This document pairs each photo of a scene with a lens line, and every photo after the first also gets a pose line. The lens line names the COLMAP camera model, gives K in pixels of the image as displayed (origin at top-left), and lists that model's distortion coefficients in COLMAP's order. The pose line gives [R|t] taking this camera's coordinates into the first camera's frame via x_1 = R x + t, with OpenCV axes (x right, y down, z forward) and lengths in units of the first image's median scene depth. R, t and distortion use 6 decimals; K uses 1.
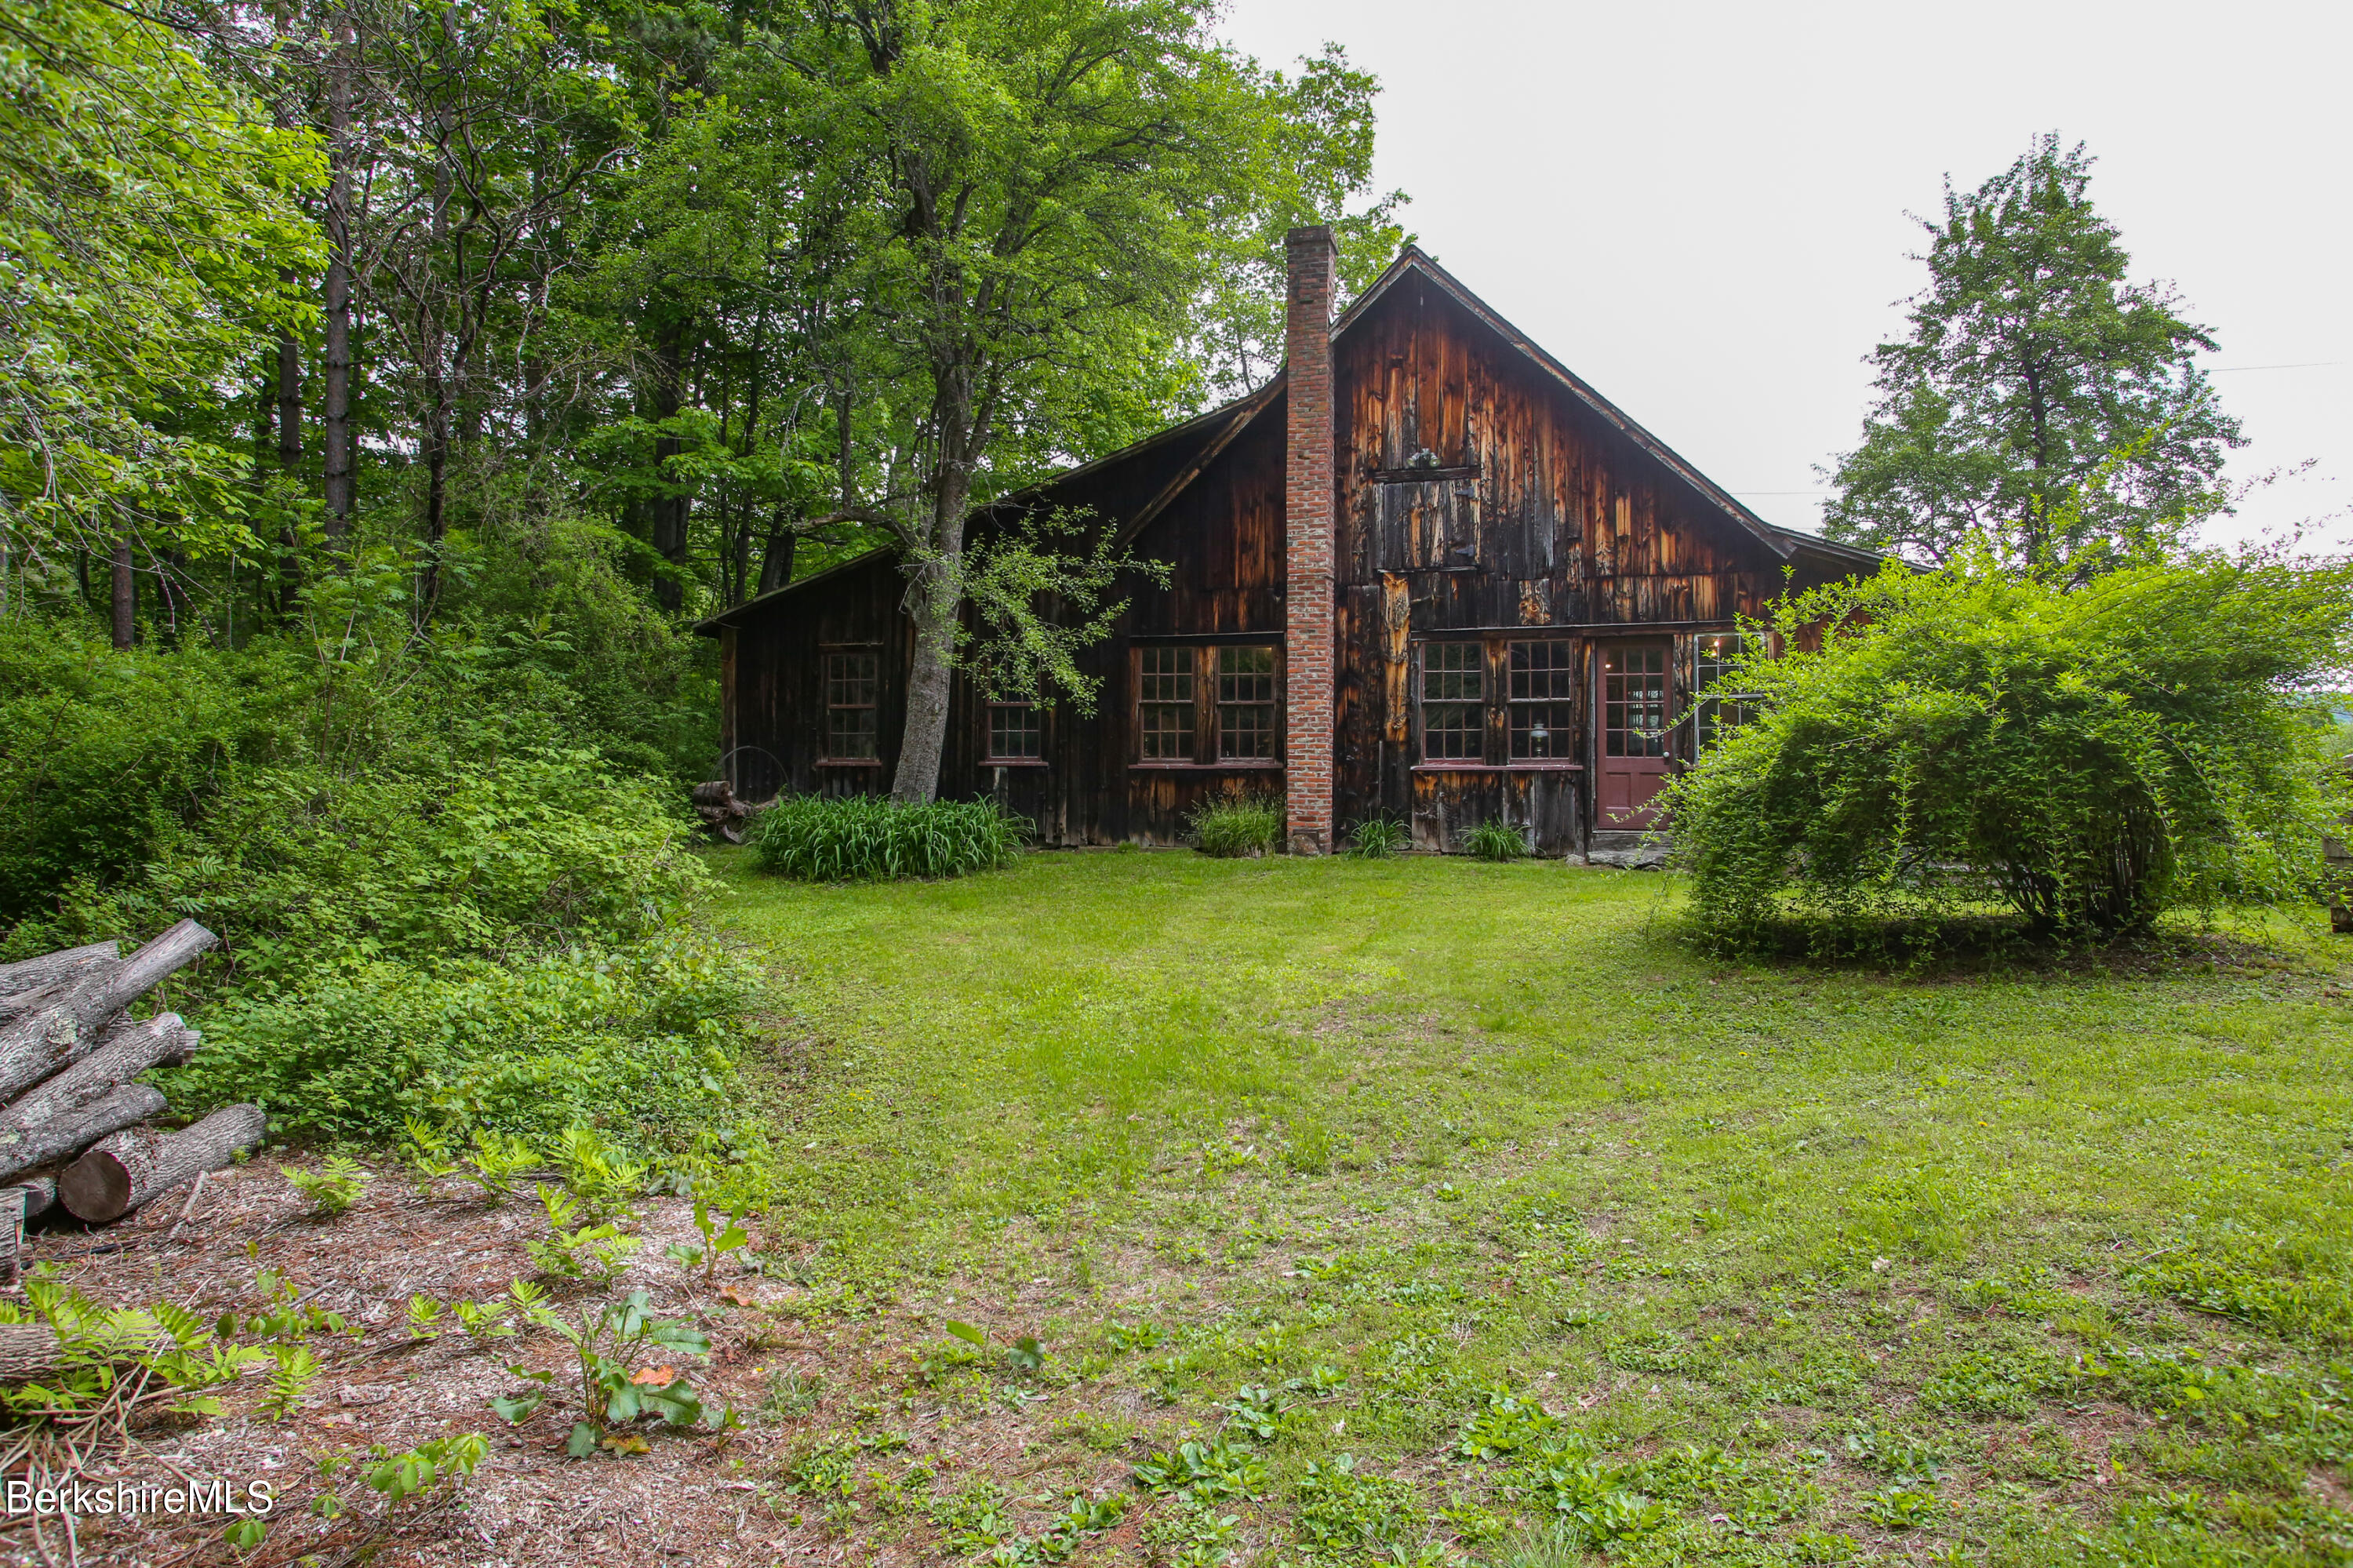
lens RADIAL K [[1366.6, 0, 1195.0], [0, 1366.6, 771.4], [0, 0, 1]] dist [-0.069899, 0.047177]
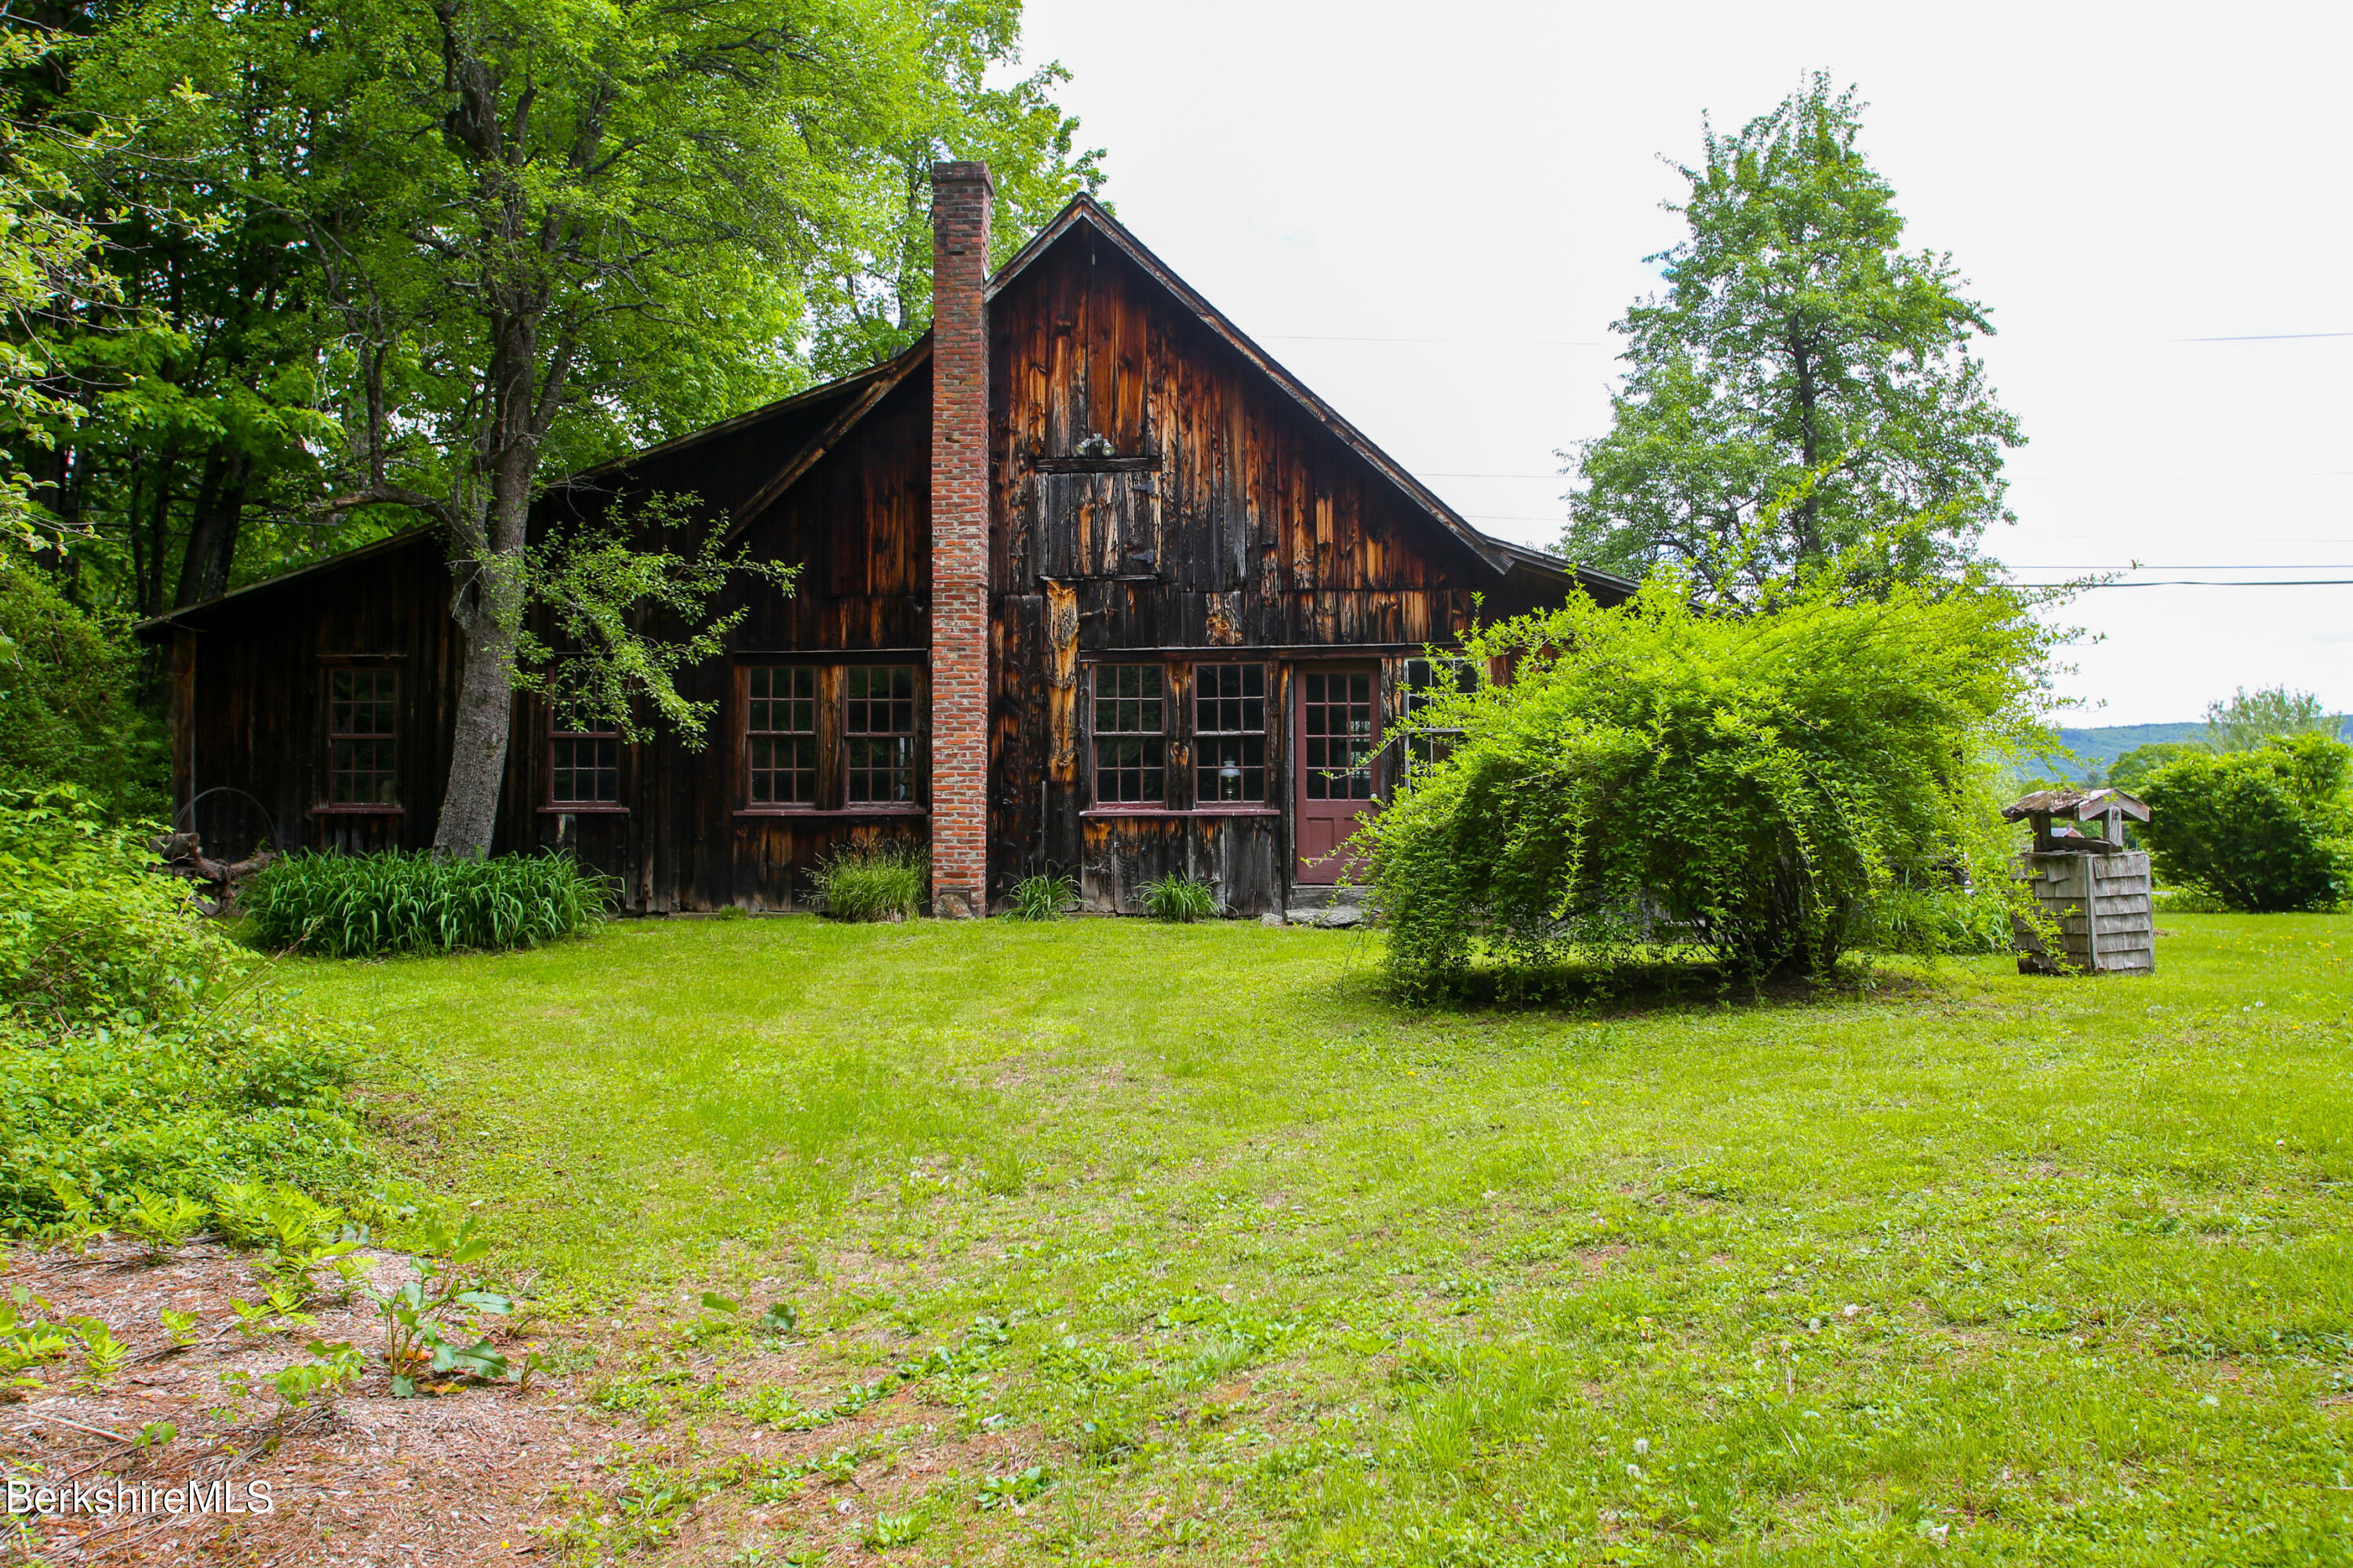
lens RADIAL K [[1366.6, 0, 1195.0], [0, 1366.6, 771.4], [0, 0, 1]] dist [-0.069899, 0.047177]
pose [[0.974060, 0.001069, 0.226288, 0.037506], [0.004922, 0.999652, -0.025908, -0.006332], [-0.226237, 0.026350, 0.973716, 0.168337]]
